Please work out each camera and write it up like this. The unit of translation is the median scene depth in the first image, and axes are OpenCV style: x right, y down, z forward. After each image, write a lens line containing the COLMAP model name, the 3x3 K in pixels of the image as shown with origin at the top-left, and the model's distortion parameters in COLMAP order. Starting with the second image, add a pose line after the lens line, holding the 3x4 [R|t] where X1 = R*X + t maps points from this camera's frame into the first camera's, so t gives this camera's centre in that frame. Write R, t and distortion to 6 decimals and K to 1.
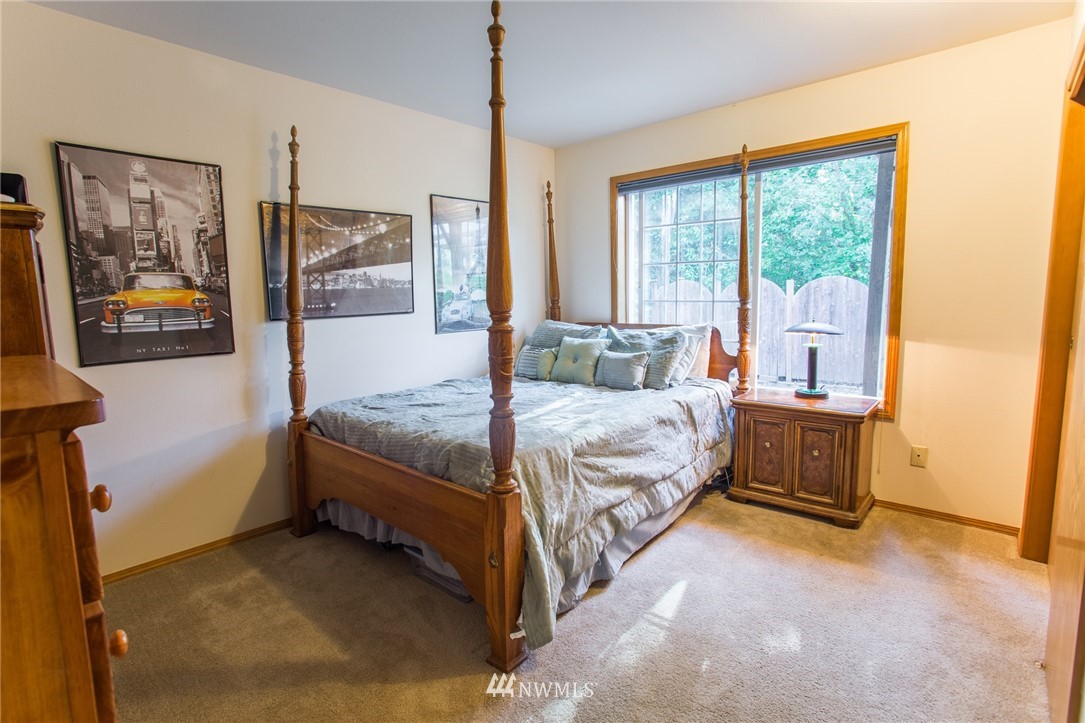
lens RADIAL K [[528.6, 0, 544.6], [0, 528.6, 356.3], [0, 0, 1]] dist [-0.049578, 0.015074]
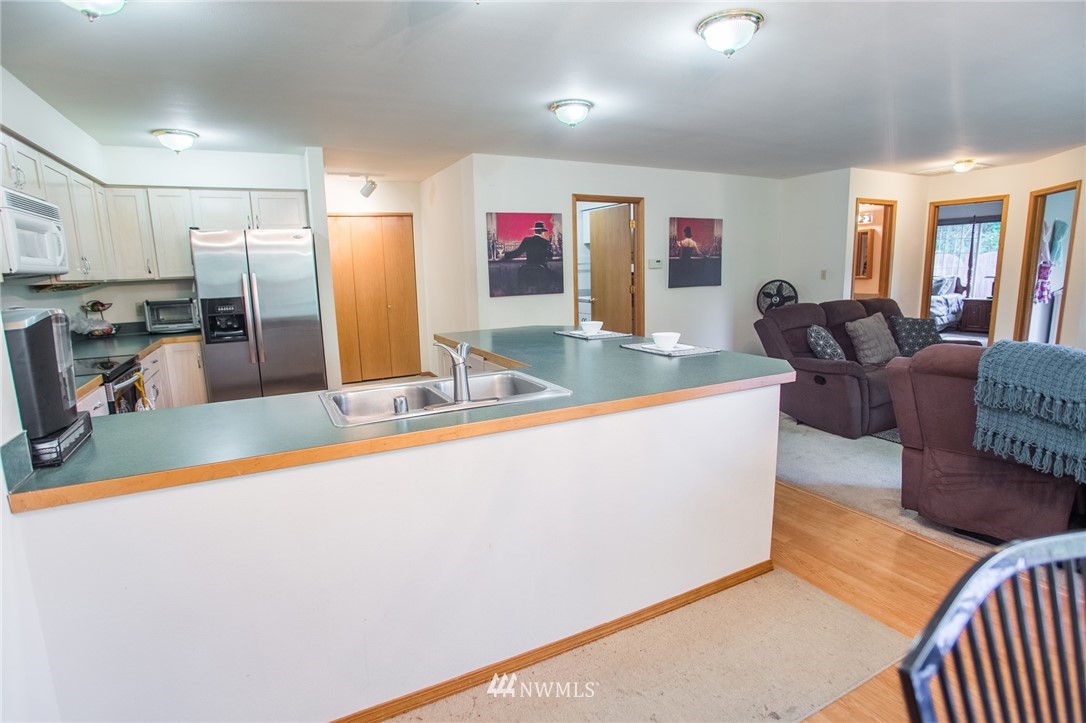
lens RADIAL K [[529.0, 0, 535.2], [0, 529.0, 361.3], [0, 0, 1]] dist [-0.049578, 0.015074]
pose [[0.925372, 0.053287, -0.375296, -0.800138], [-0.034715, 0.997823, 0.056078, 0.353205], [0.377467, -0.038865, 0.925207, -2.707433]]
